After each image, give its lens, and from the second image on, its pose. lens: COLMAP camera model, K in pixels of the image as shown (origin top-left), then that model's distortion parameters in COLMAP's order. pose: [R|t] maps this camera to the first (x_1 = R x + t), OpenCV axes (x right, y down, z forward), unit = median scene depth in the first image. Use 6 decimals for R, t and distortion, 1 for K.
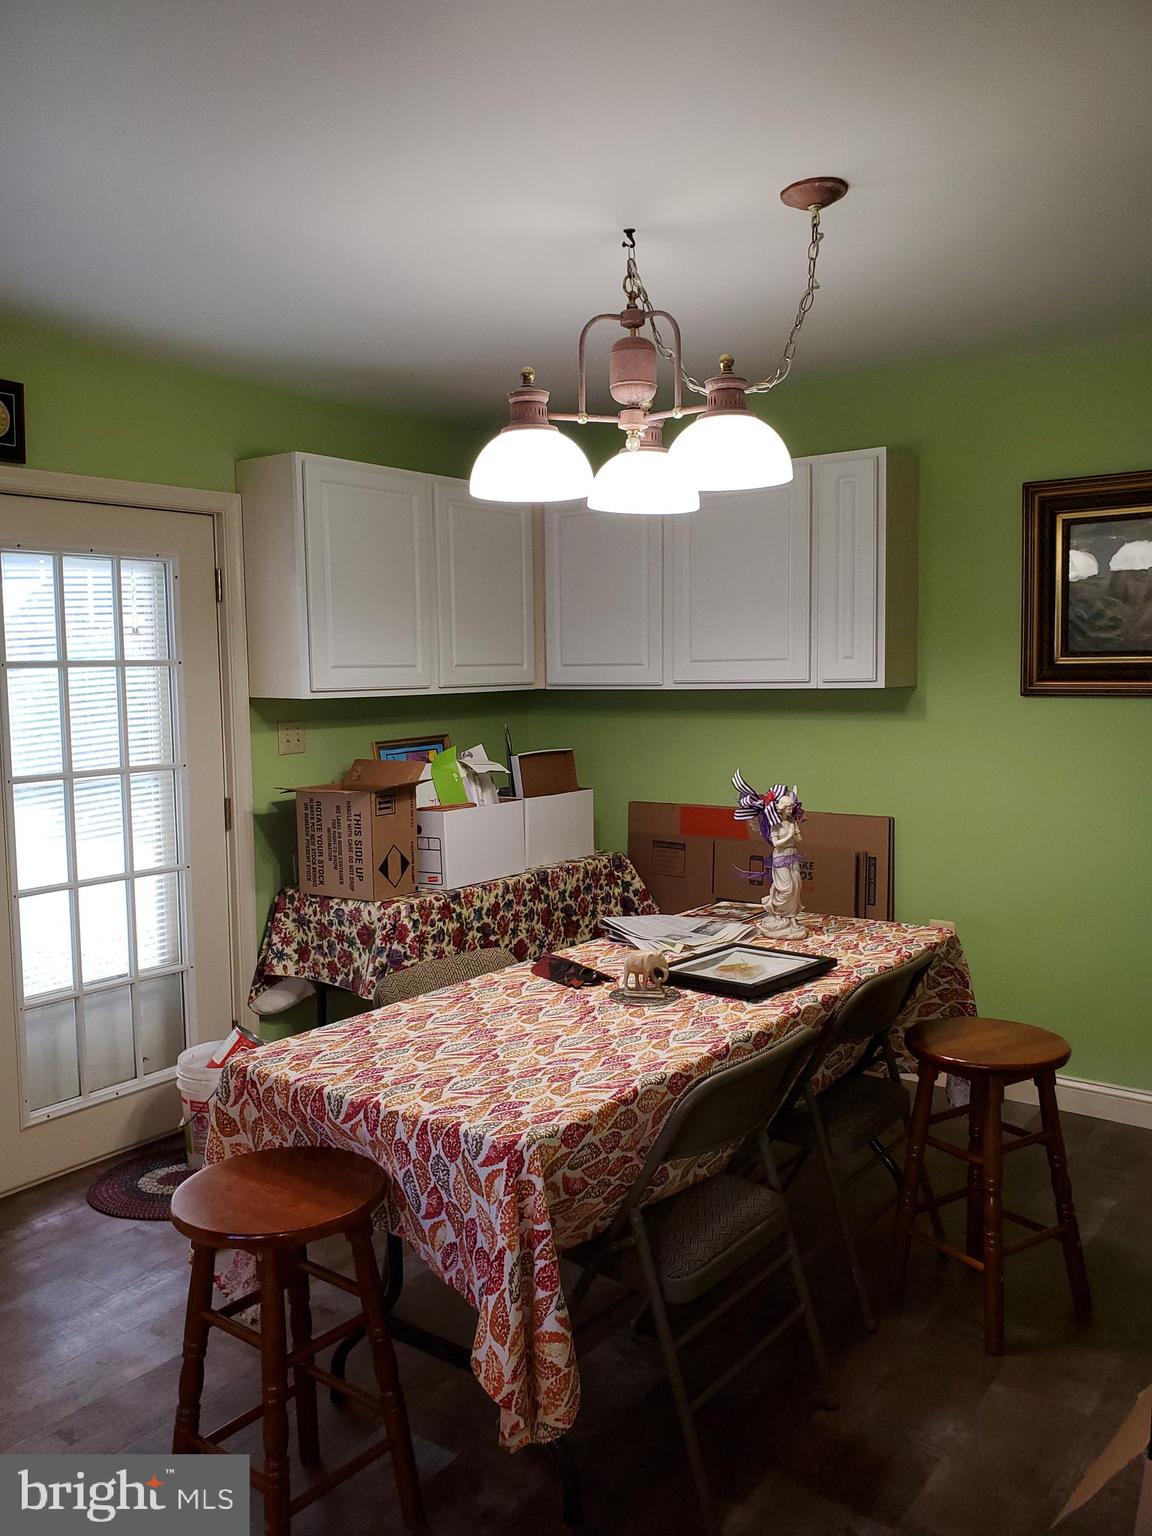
lens RADIAL K [[1200.6, 0, 562.6], [0, 1200.6, 770.8], [0, 0, 1]] dist [0.057748, -0.077228]
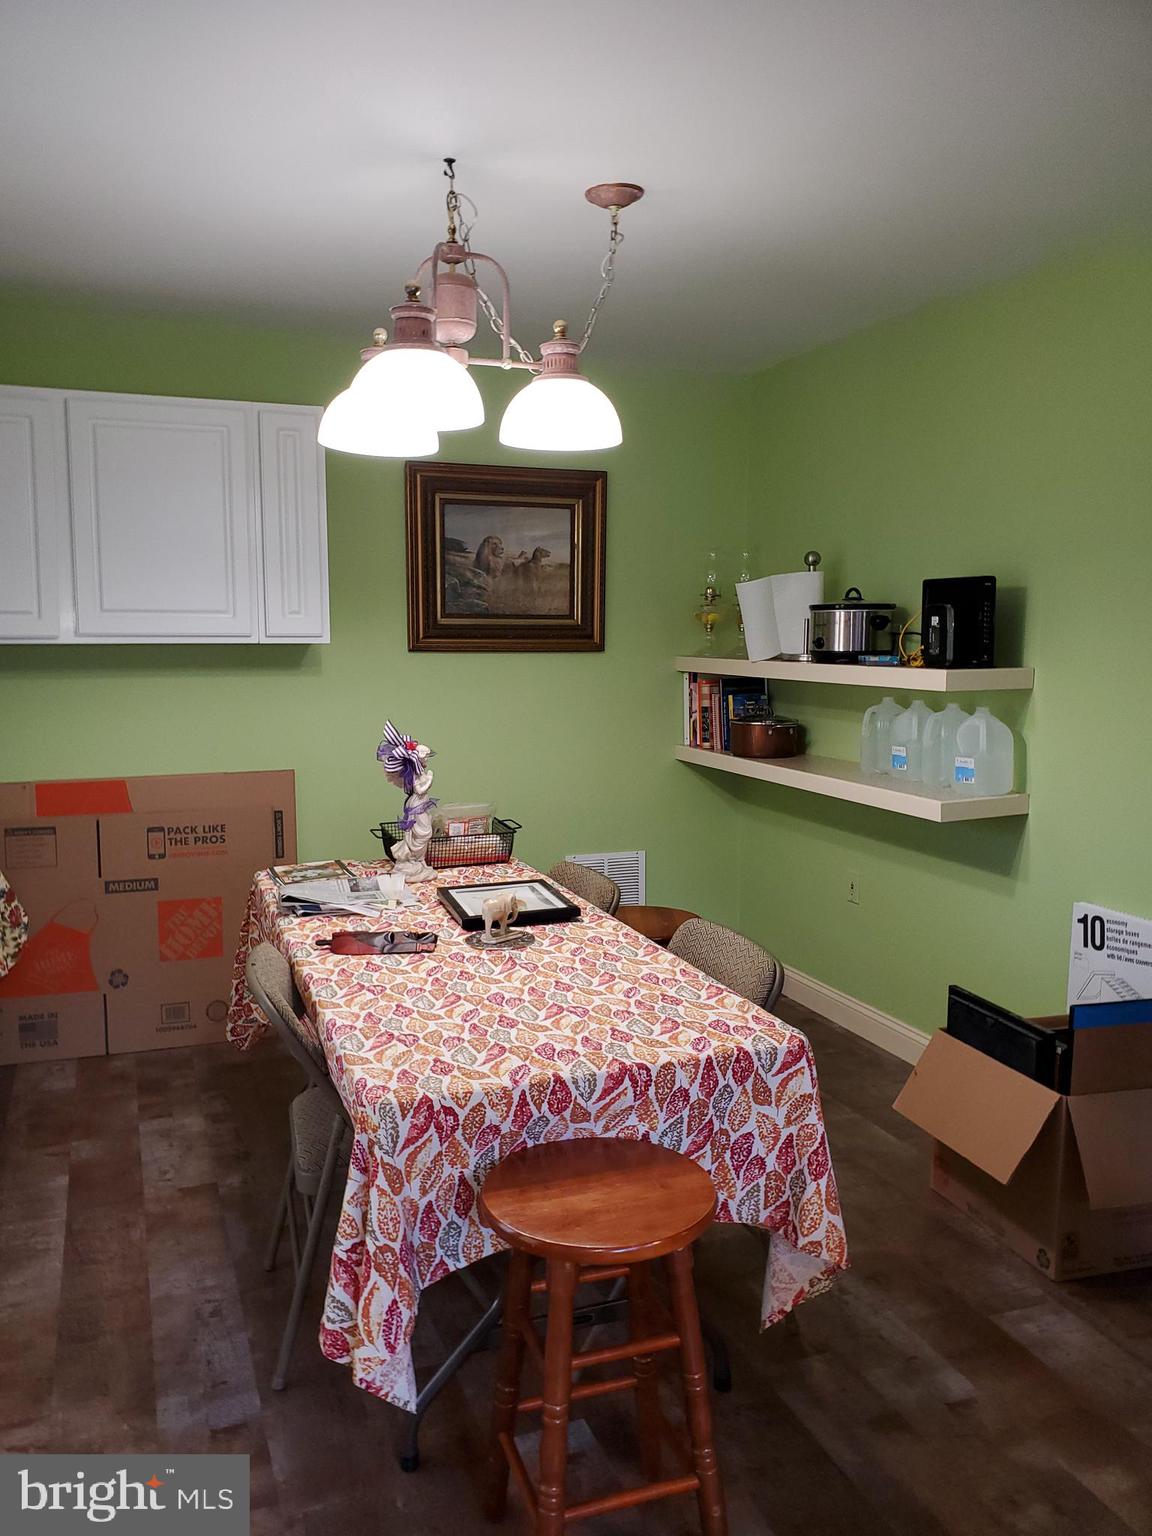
lens RADIAL K [[1195.7, 0, 549.0], [0, 1195.7, 778.7], [0, 0, 1]] dist [0.235563, -0.575610]
pose [[0.534952, -0.092591, 0.839794, -0.822463], [0.064588, 0.995550, 0.068621, -0.018820], [-0.842410, 0.017532, 0.538552, 0.448156]]
